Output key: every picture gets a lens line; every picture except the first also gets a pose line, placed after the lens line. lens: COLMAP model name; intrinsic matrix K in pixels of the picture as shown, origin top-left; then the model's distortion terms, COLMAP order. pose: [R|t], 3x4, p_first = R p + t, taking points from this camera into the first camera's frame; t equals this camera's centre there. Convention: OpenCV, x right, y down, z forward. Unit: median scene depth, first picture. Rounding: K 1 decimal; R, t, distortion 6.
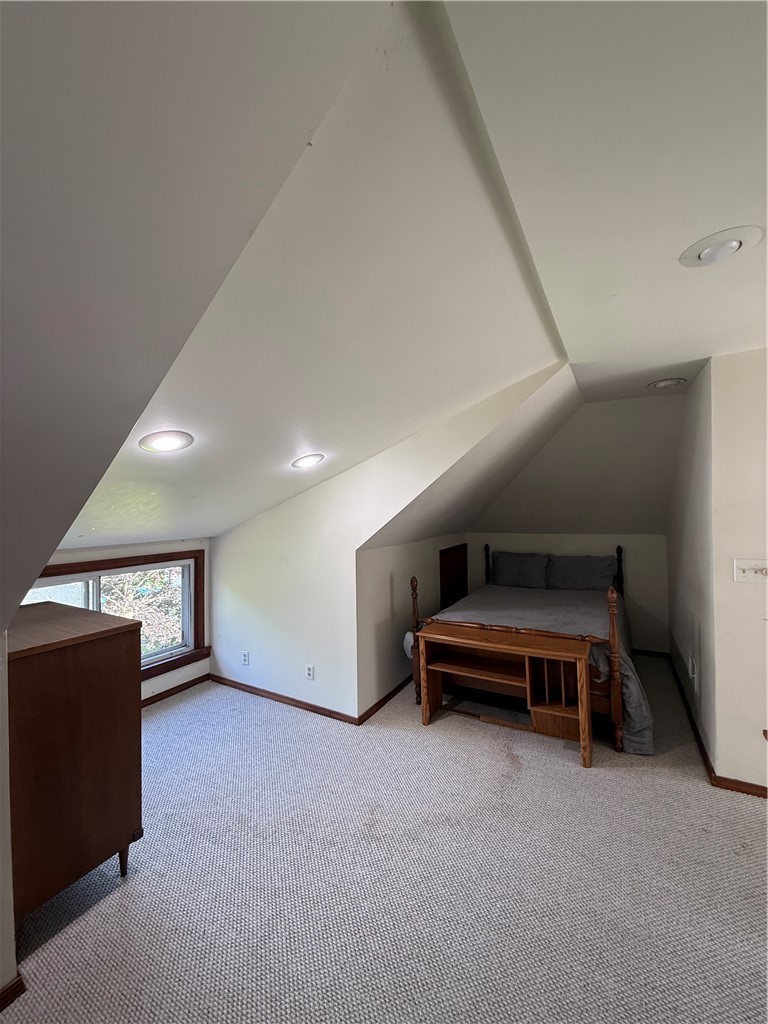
lens RADIAL K [[408.1, 0, 386.2], [0, 408.1, 511.4], [0, 0, 1]] dist [-0.001569, 0.000271]
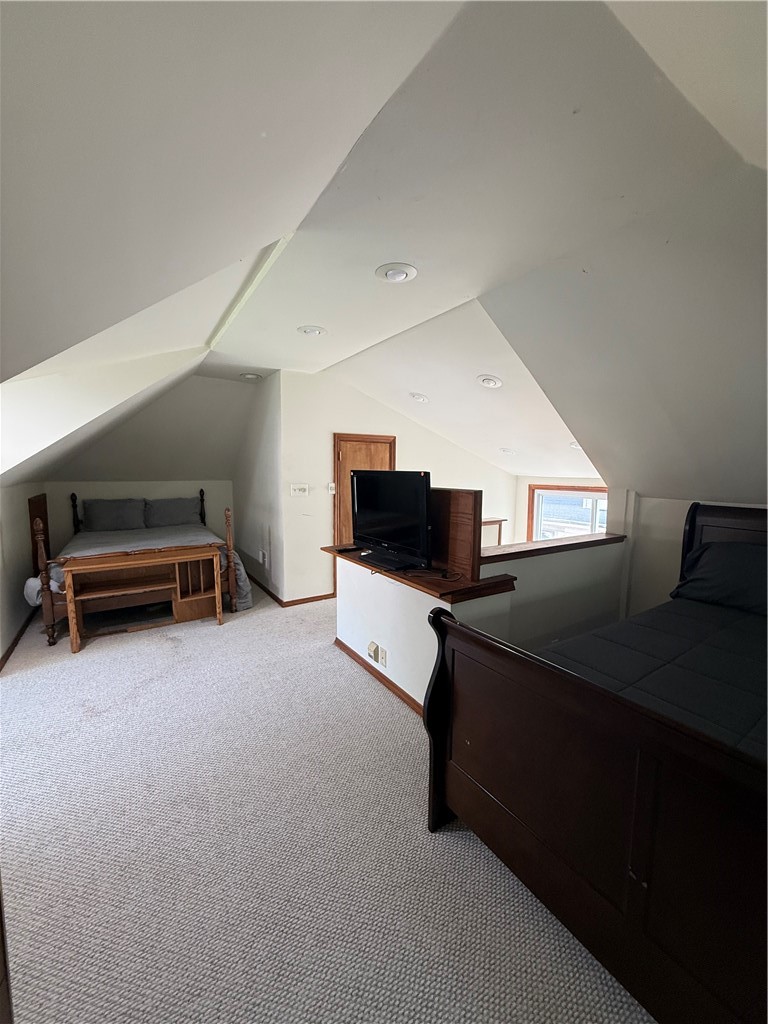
lens RADIAL K [[408.1, 0, 384.3], [0, 408.1, 513.5], [0, 0, 1]] dist [-0.001569, 0.000271]
pose [[0.471492, -0.068781, 0.879184, -0.476973], [-0.008471, 0.996555, 0.082507, 0.075421], [-0.881830, -0.046349, 0.469284, -0.206596]]
